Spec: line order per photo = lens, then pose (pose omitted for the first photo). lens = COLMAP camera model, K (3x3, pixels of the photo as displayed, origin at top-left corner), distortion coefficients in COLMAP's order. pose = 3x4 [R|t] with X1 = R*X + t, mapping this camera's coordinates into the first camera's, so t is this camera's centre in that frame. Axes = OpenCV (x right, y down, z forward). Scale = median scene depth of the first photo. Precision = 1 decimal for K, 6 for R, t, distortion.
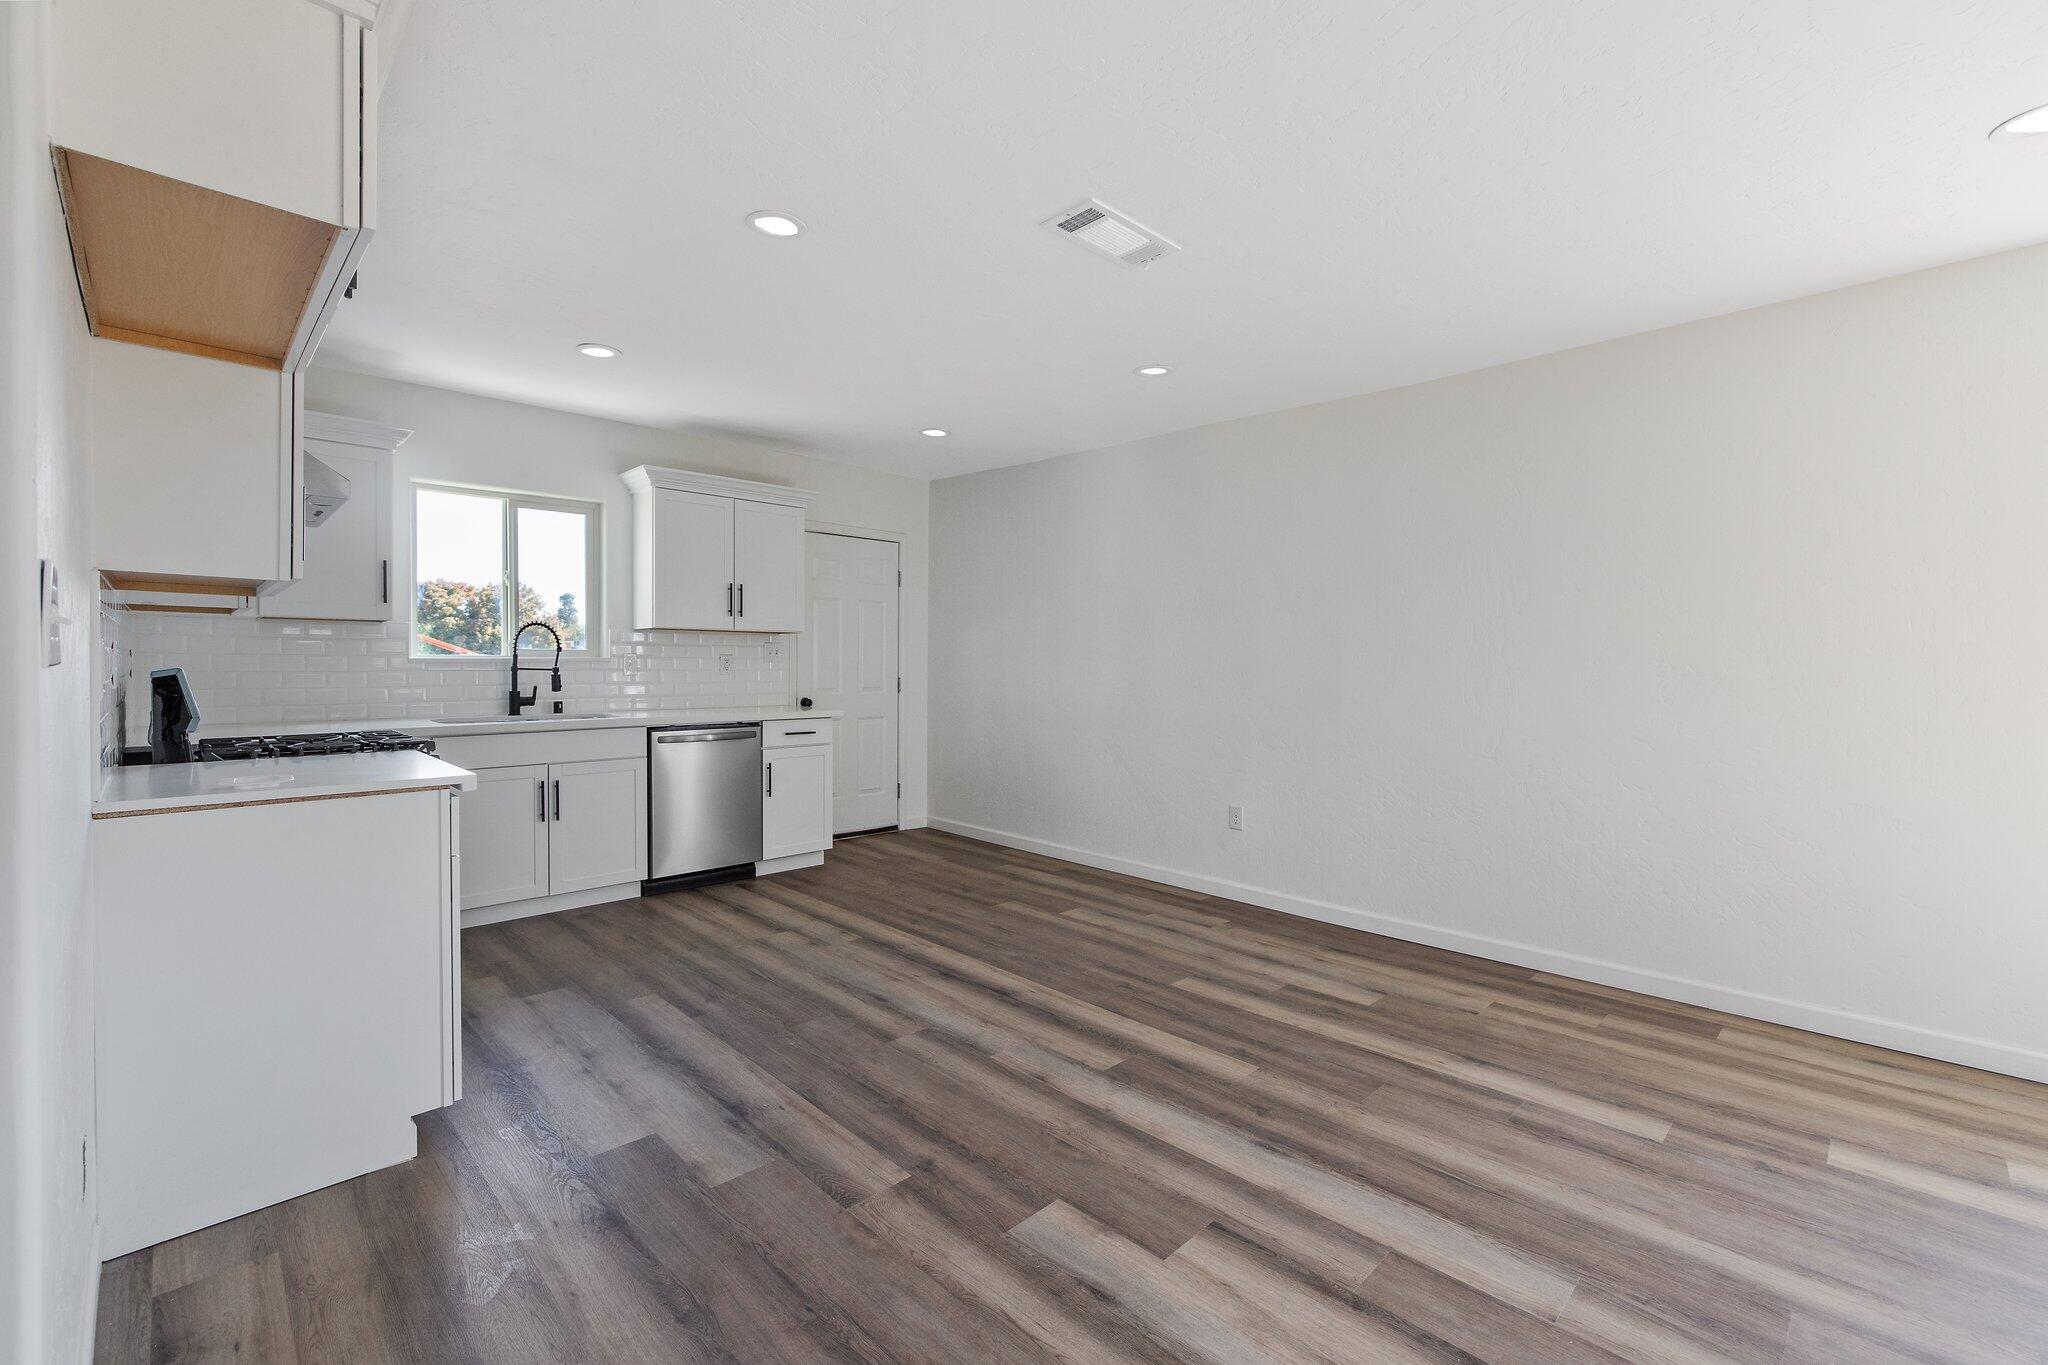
lens RADIAL K [[856.2, 0, 1017.2], [0, 856.2, 680.2], [0, 0, 1]] dist [-0.000234, 0.000048]
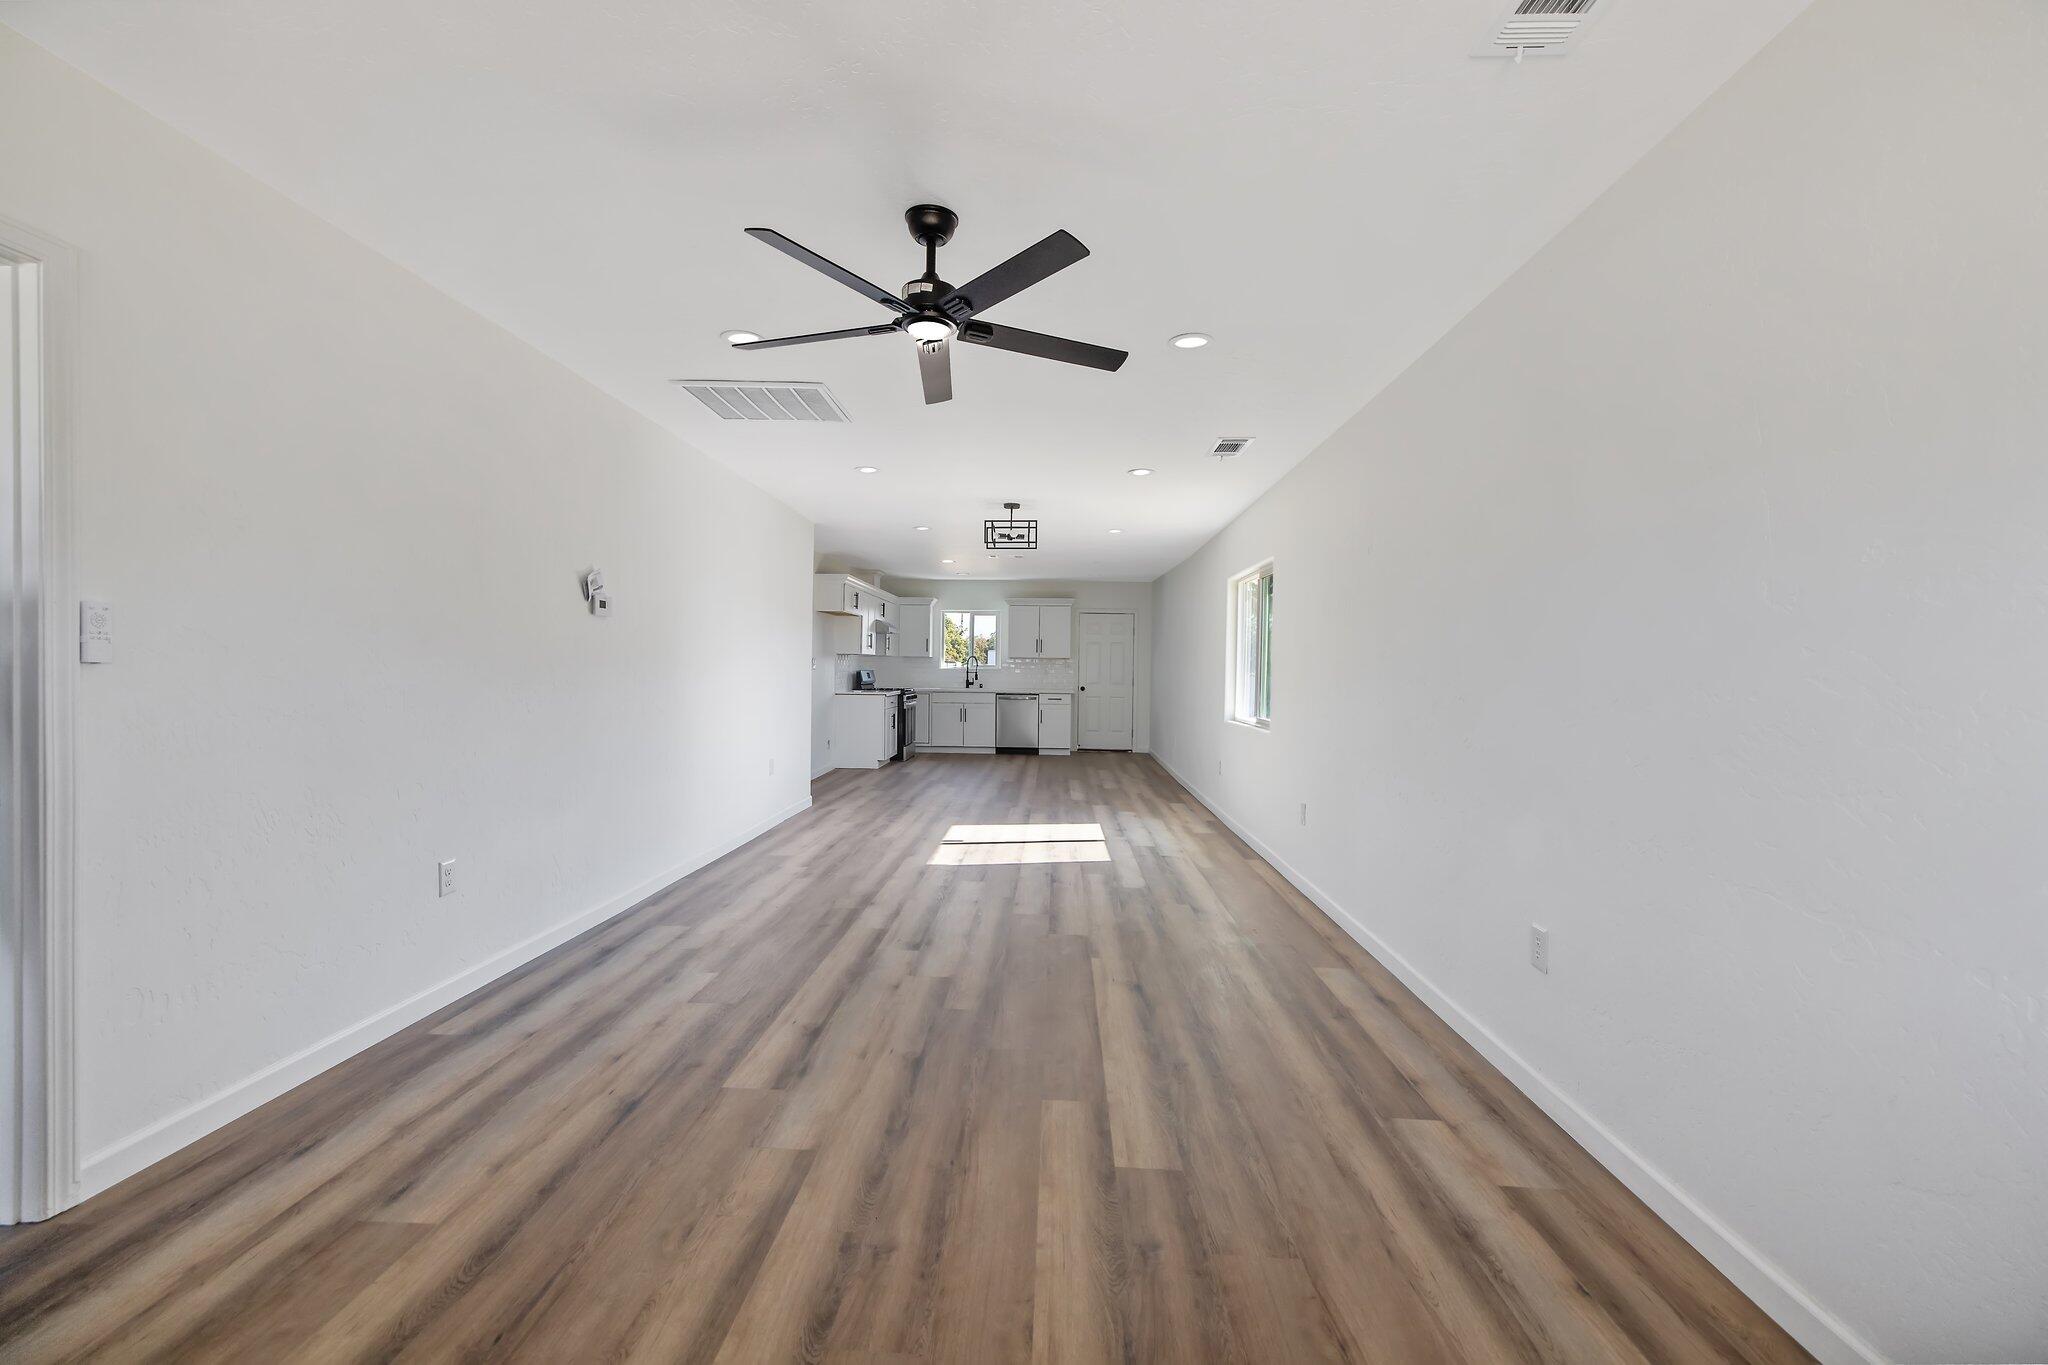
lens RADIAL K [[856.2, 0, 1017.2], [0, 856.2, 680.2], [0, 0, 1]] dist [-0.000234, 0.000048]
pose [[0.684137, 0.018809, -0.729111, 1.953913], [-0.030554, 0.999529, -0.002884, 0.021403], [0.728713, 0.024250, 0.684390, -1.029611]]
